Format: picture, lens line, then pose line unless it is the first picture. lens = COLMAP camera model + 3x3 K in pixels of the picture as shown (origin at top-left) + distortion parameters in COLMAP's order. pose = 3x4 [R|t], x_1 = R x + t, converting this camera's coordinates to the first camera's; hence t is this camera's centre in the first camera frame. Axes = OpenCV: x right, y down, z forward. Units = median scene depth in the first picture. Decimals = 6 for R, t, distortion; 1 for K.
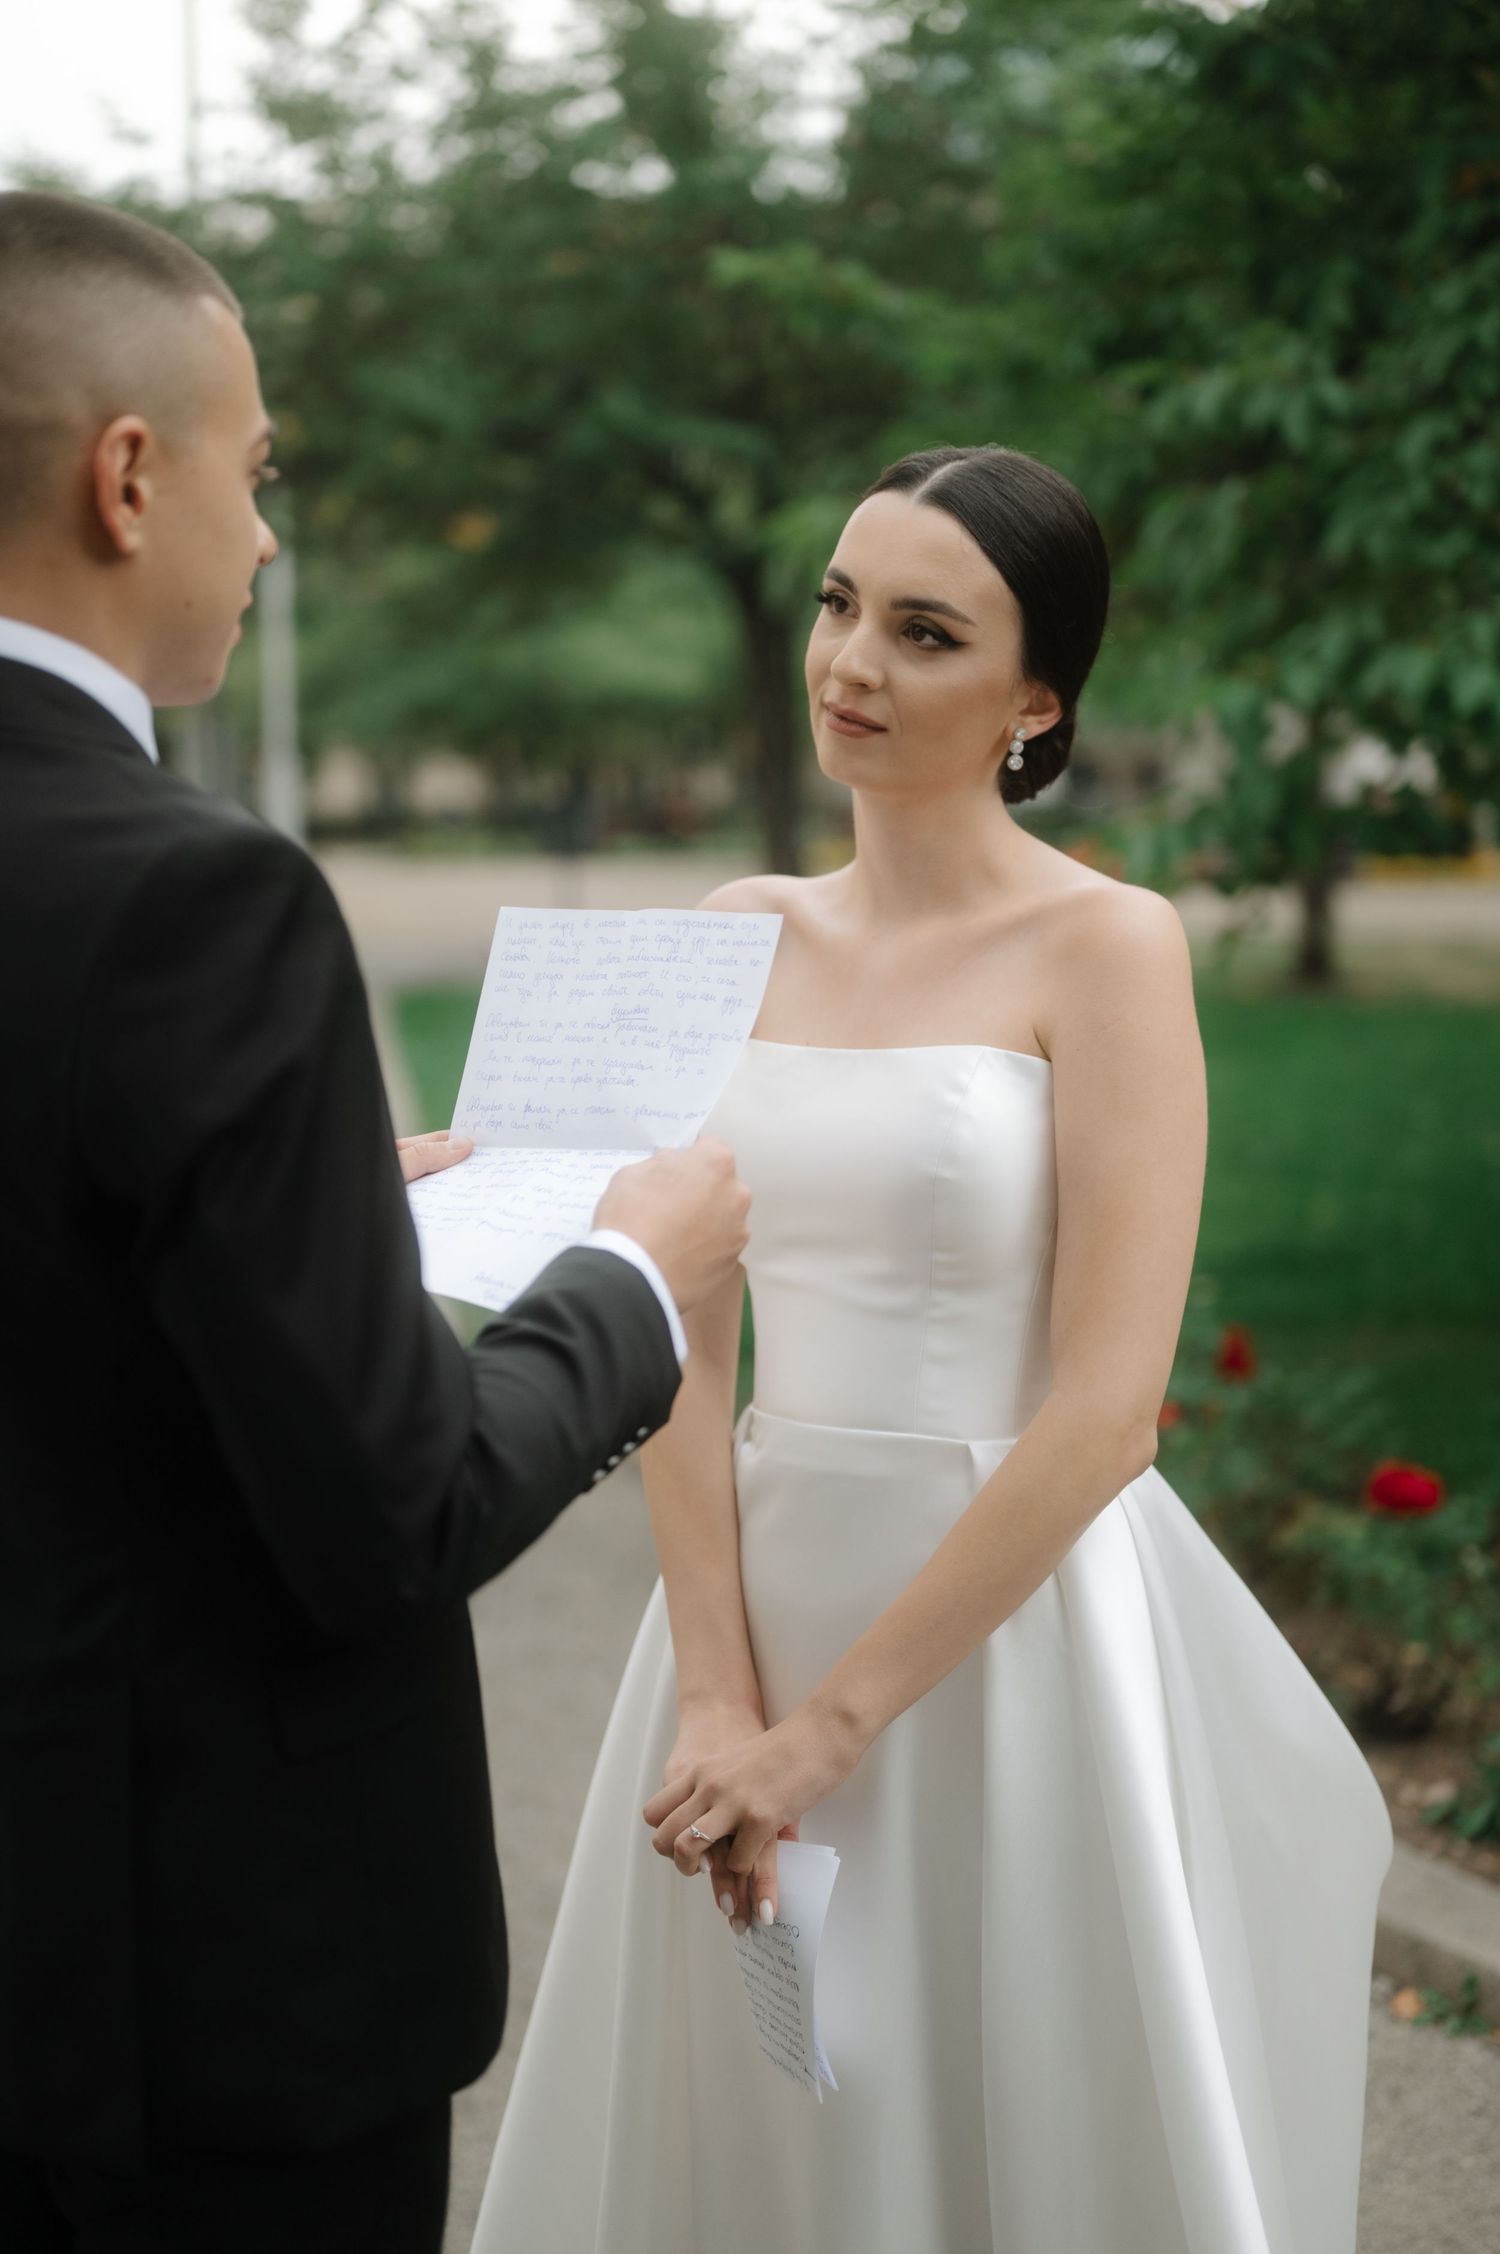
lens RADIAL K [[3618.9, 0, 750.0], [0, 3618.9, 1127.0], [0, 0, 1]] dist [-0.002924, -0.004029]
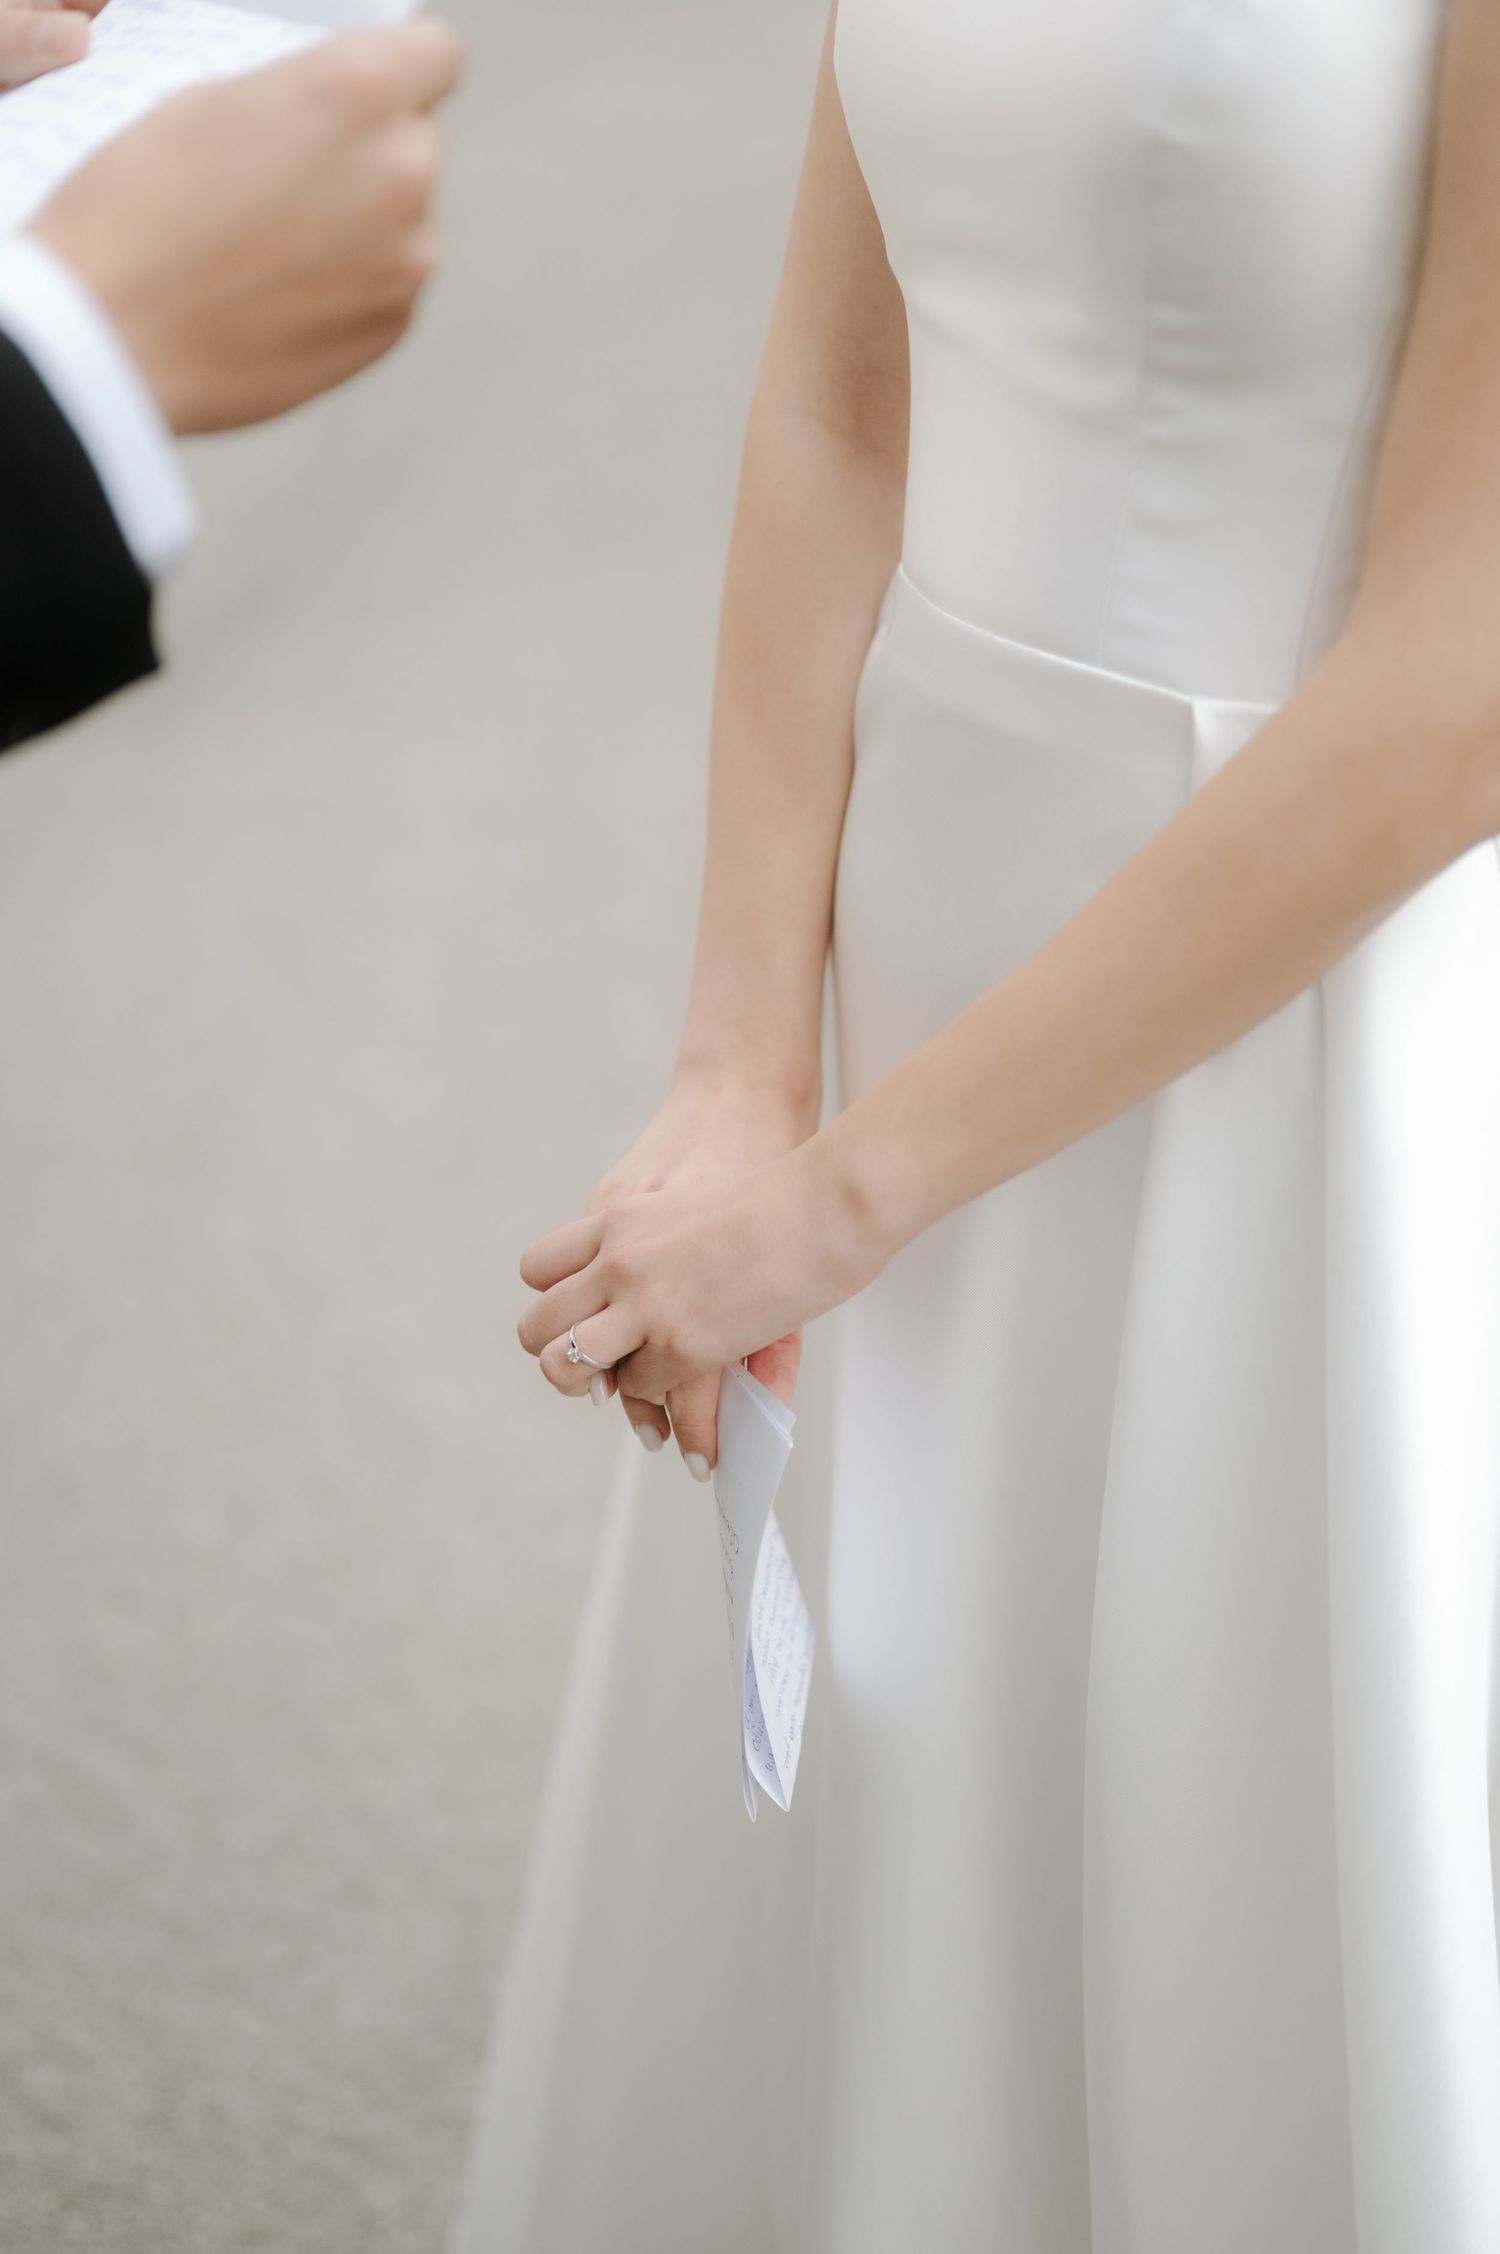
lens RADIAL K [[3283.0, 0, 760.7], [0, 3283.0, 1112.0], [0, 0, 1]] dist [-0.006463, 0.005989]
pose [[0.916031, 0.187076, -0.354809, 0.177003], [-0.056179, 0.935694, 0.348311, -0.013864], [0.397154, -0.299131, 0.867635, 0.567262]]
